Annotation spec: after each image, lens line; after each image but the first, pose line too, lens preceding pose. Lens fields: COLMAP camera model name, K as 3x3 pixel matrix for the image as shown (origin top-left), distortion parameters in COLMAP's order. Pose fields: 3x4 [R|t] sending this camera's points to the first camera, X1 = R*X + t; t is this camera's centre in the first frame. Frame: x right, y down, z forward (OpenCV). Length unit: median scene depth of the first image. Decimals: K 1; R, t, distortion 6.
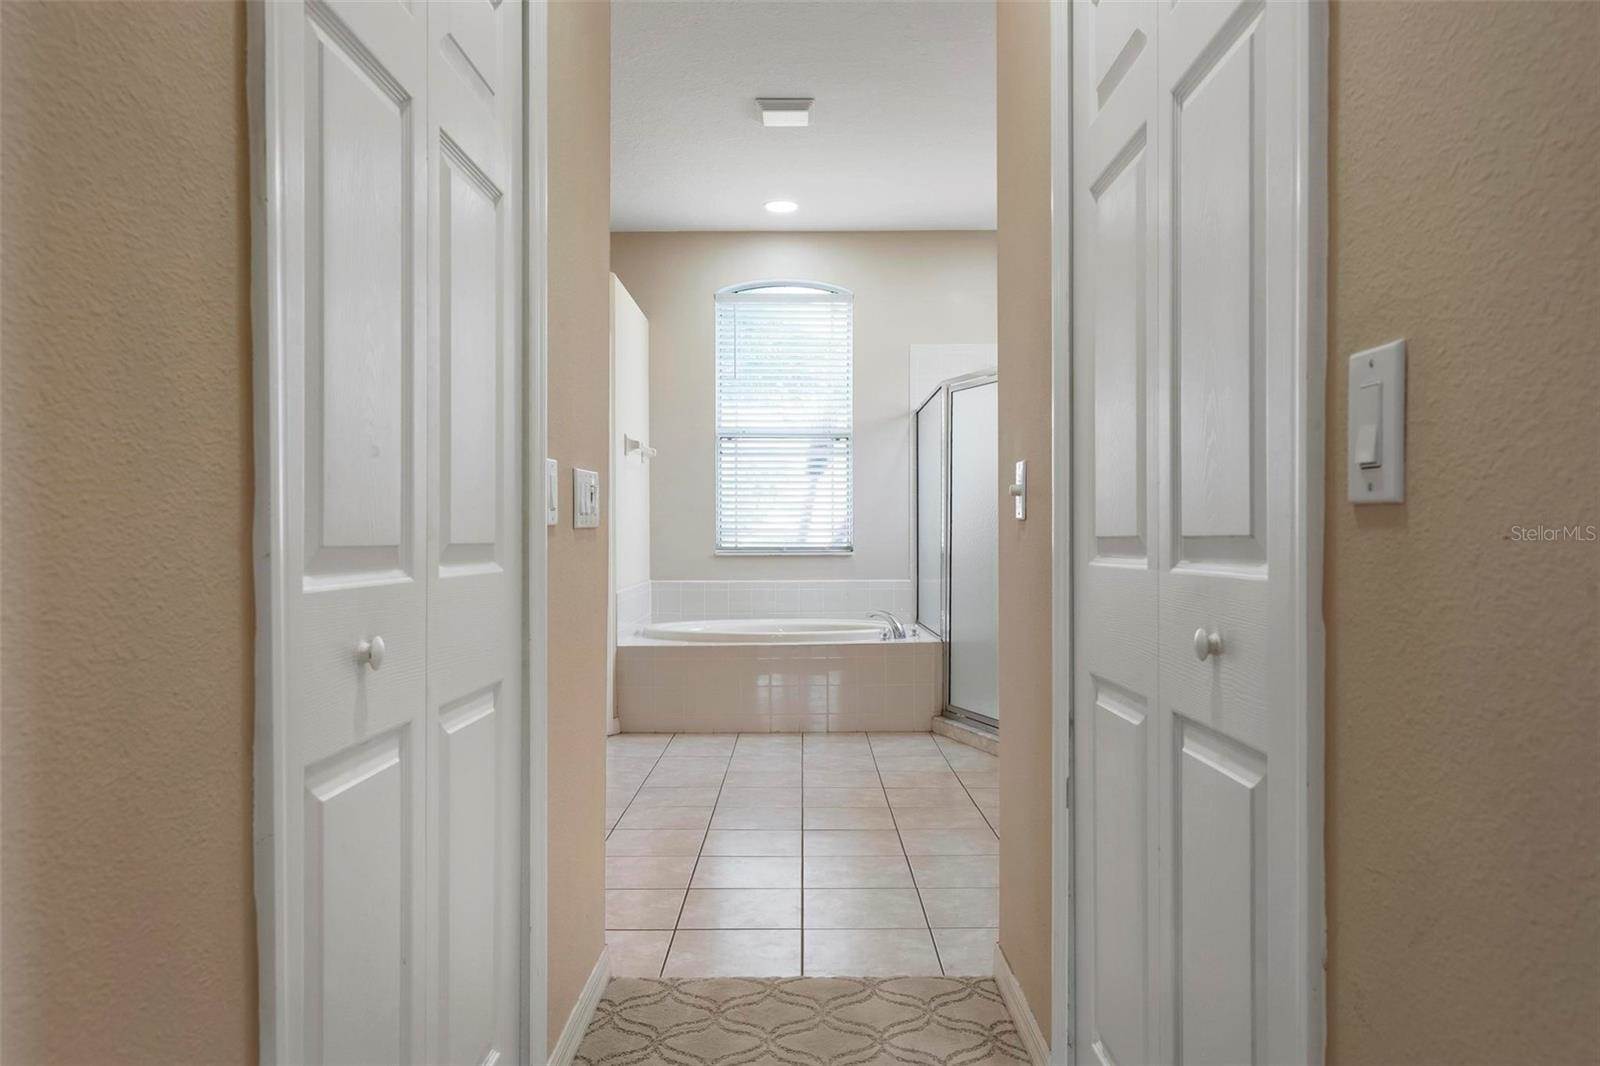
lens RADIAL K [[1090.3, 0, 794.8], [0, 1090.3, 539.6], [0, 0, 1]] dist [-0.011489, -0.000780]
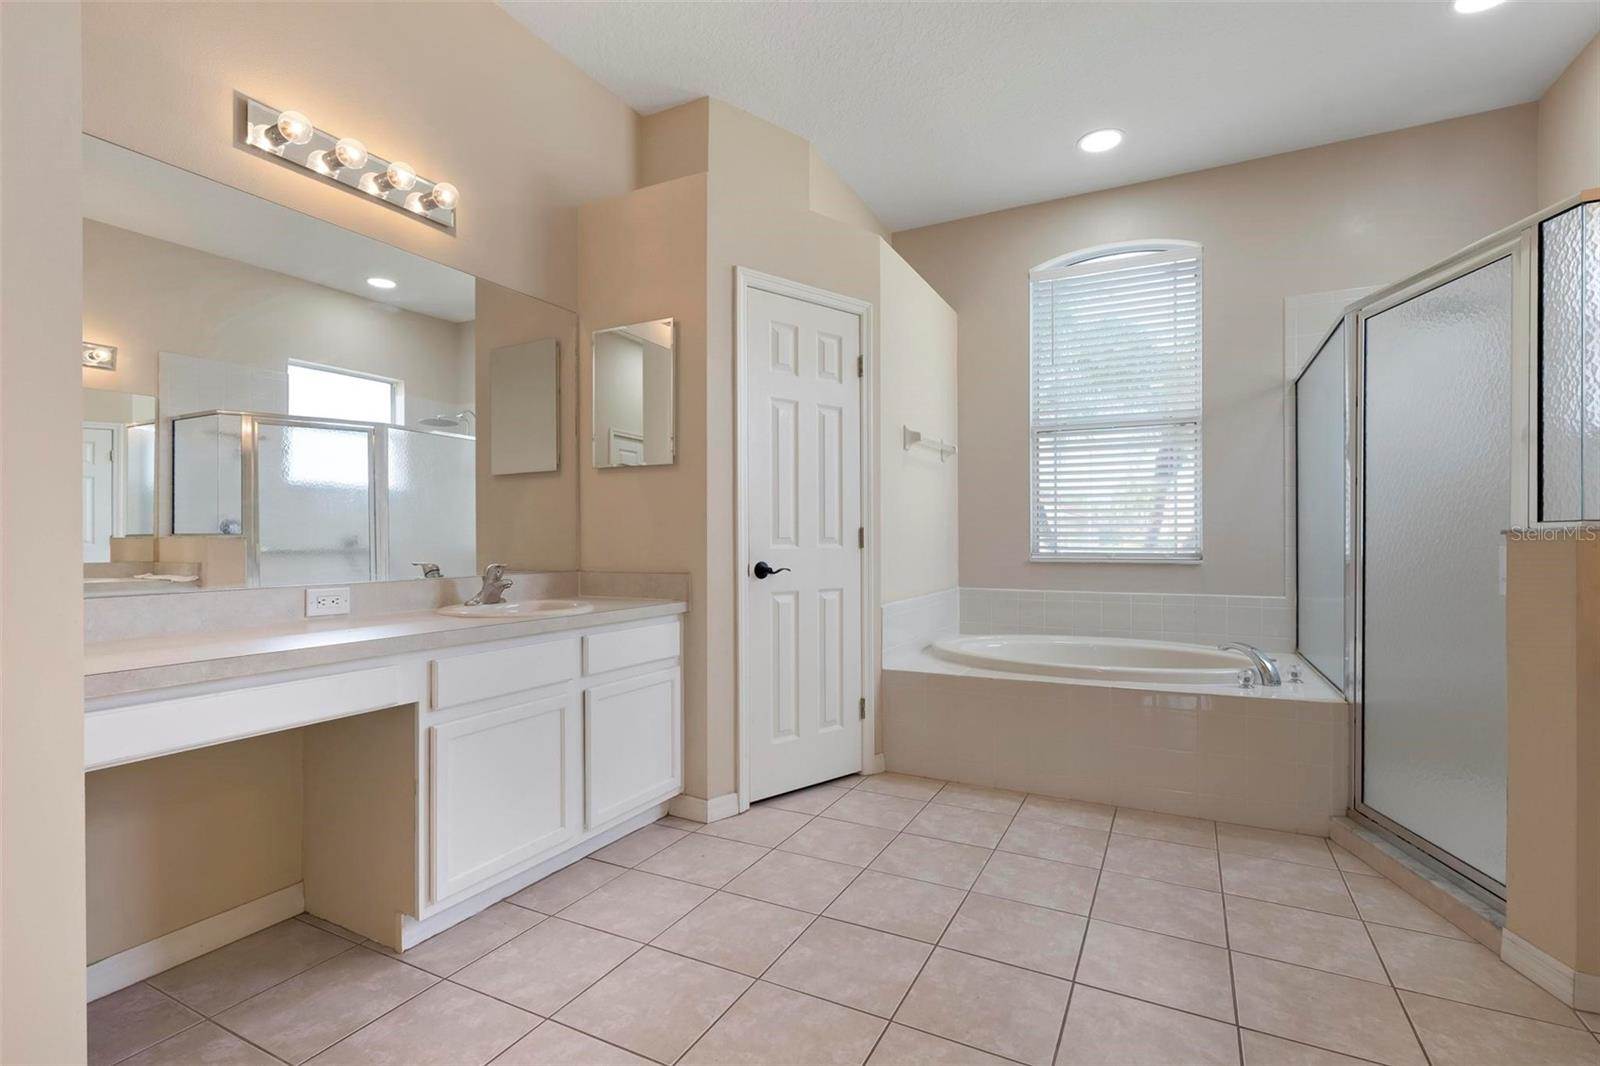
lens RADIAL K [[729.5, 0, 804.7], [0, 729.5, 536.5], [0, 0, 1]] dist [-0.001261, 0.000428]
pose [[0.891424, -0.000908, -0.453169, 0.040060], [-0.002512, 0.999973, -0.006945, -0.002004], [0.453163, 0.007330, 0.891398, 0.429009]]
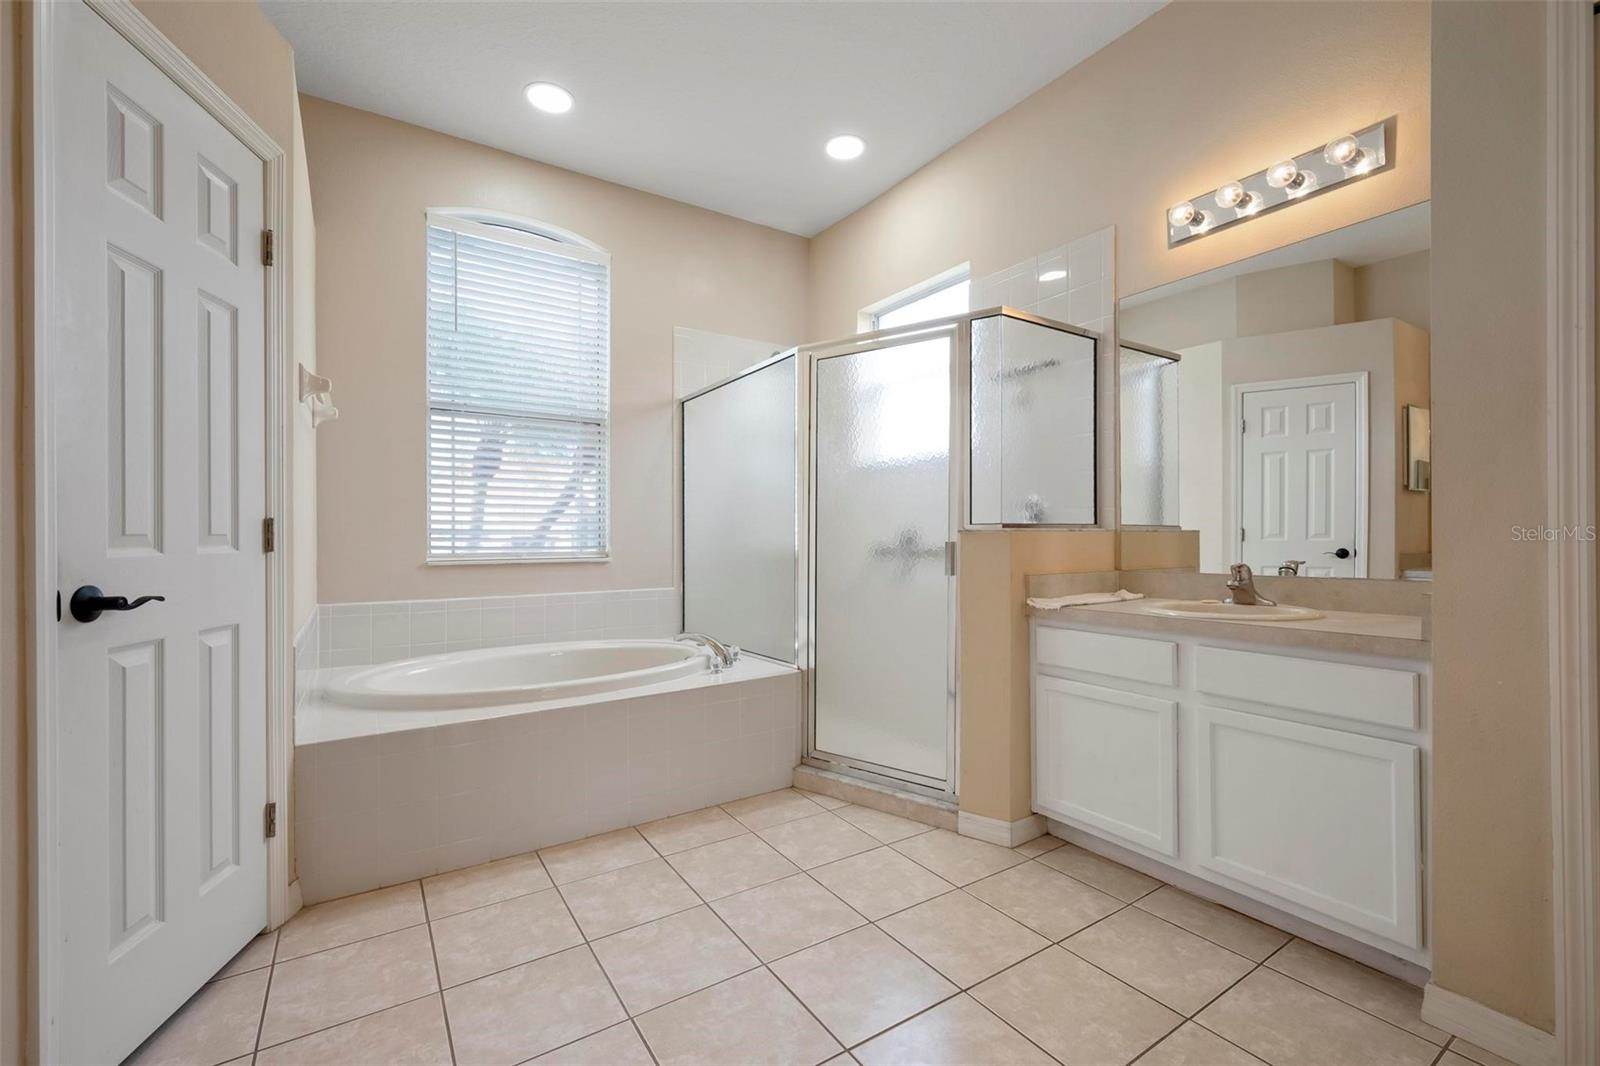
lens RADIAL K [[673.9, 0, 804.1], [0, 673.9, 533.8], [0, 0, 1]] dist [-0.000432, -0.000924]
pose [[0.833760, 0.001083, 0.552126, -0.127469], [0.004082, 0.999959, -0.008126, -0.002093], [-0.552112, 0.009029, 0.833721, 0.545863]]
